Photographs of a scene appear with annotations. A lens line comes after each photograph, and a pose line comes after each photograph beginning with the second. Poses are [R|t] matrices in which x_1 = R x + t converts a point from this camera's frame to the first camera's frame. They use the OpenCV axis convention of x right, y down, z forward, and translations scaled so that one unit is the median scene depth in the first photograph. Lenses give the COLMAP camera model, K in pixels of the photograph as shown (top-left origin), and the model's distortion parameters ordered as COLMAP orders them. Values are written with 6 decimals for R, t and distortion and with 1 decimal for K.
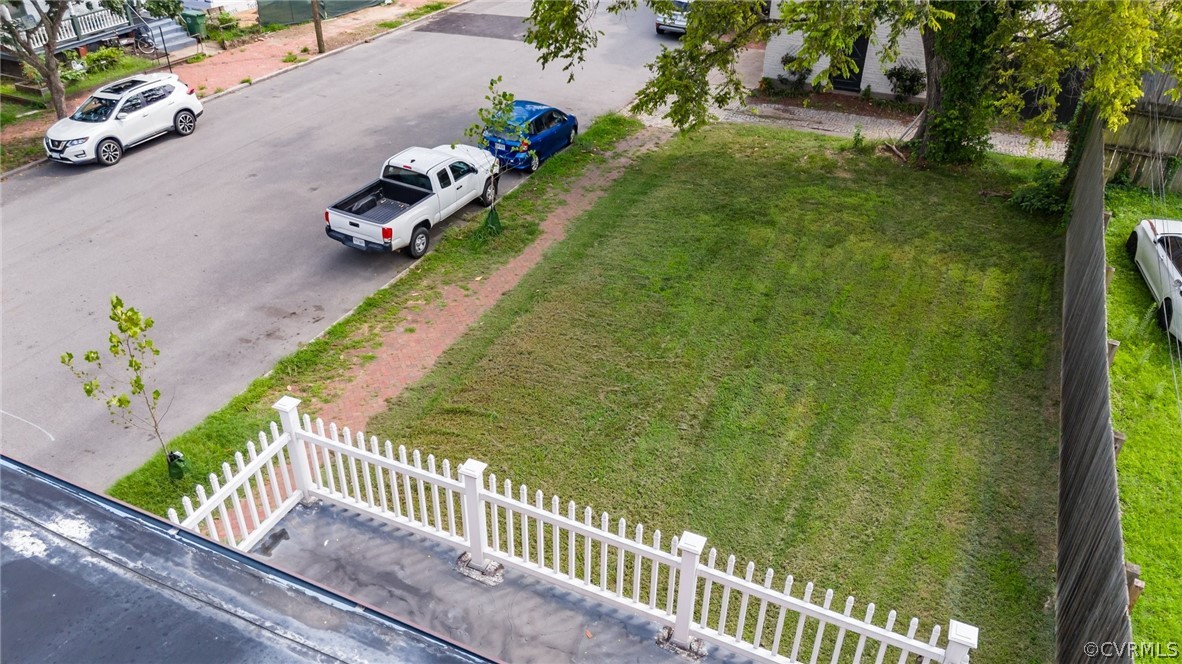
lens RADIAL K [[876.9, 0, 591.0], [0, 876.9, 332.0], [0, 0, 1]] dist [0.064479, -0.064512]
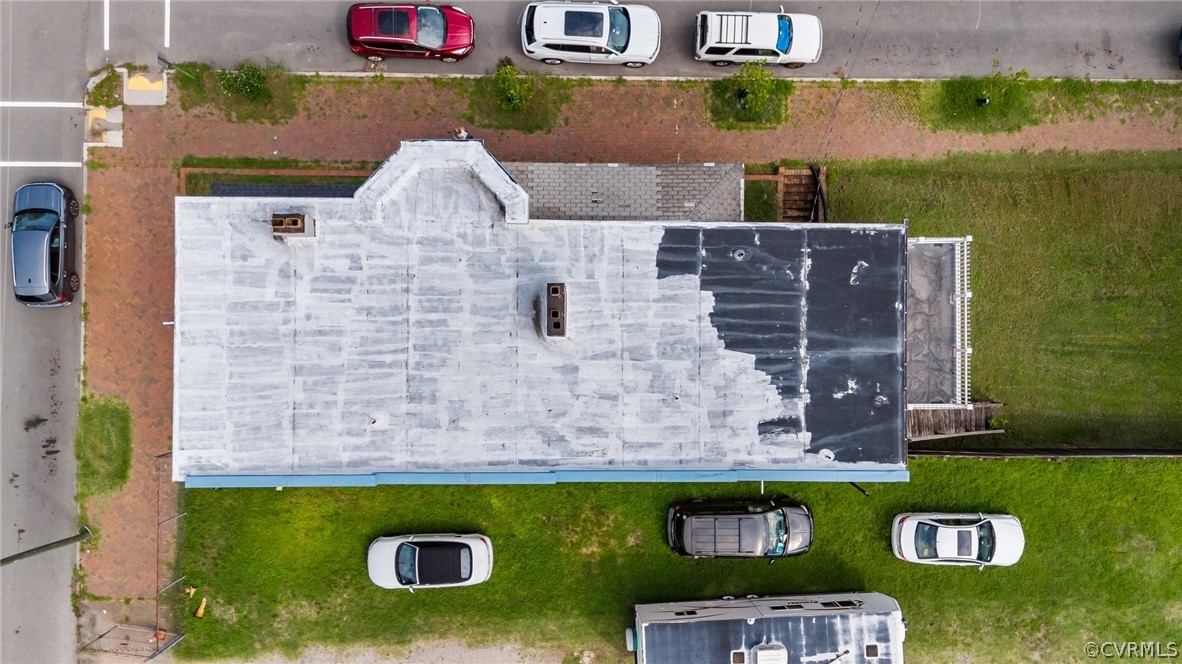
lens RADIAL K [[876.9, 0, 591.0], [0, 876.9, 332.0], [0, 0, 1]] dist [0.064479, -0.064512]
pose [[0.411191, 0.911219, -0.024538, -0.250582], [-0.511193, 0.252799, 0.821447, -0.964870], [0.754721, -0.325228, 0.569757, -1.159531]]
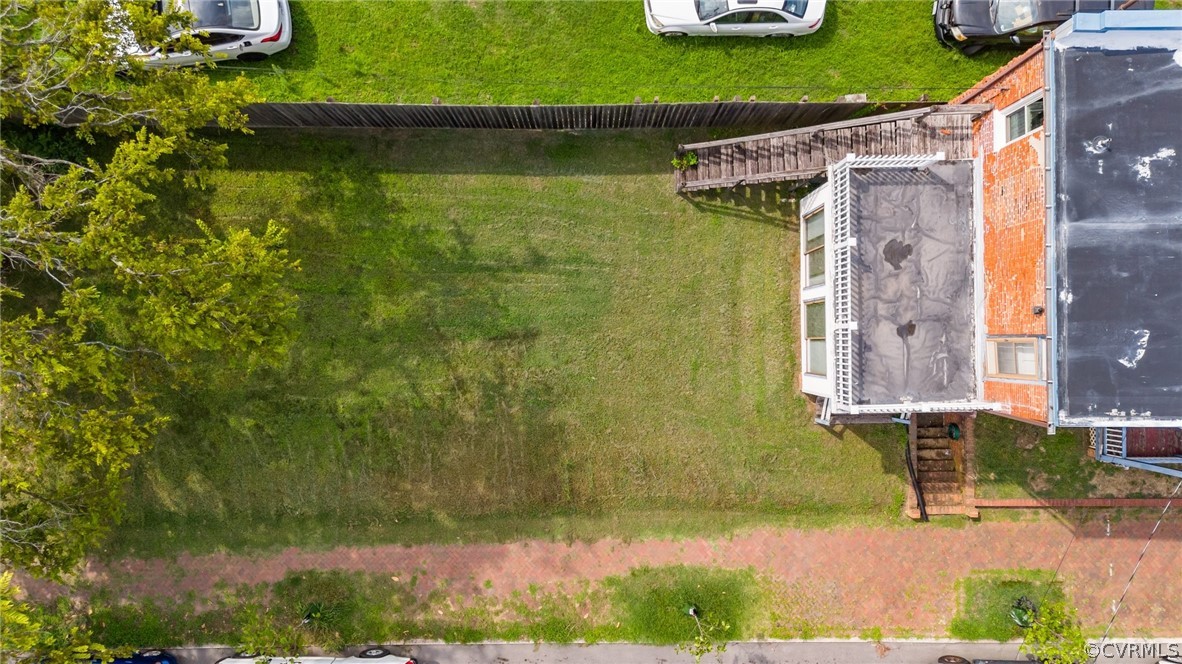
lens RADIAL K [[876.9, 0, 591.0], [0, 876.9, 332.0], [0, 0, 1]] dist [0.064479, -0.064512]
pose [[-0.418942, -0.907872, -0.015989, 0.101825], [0.486189, -0.239156, 0.840491, -1.074565], [-0.766882, 0.344343, 0.541590, 0.062864]]
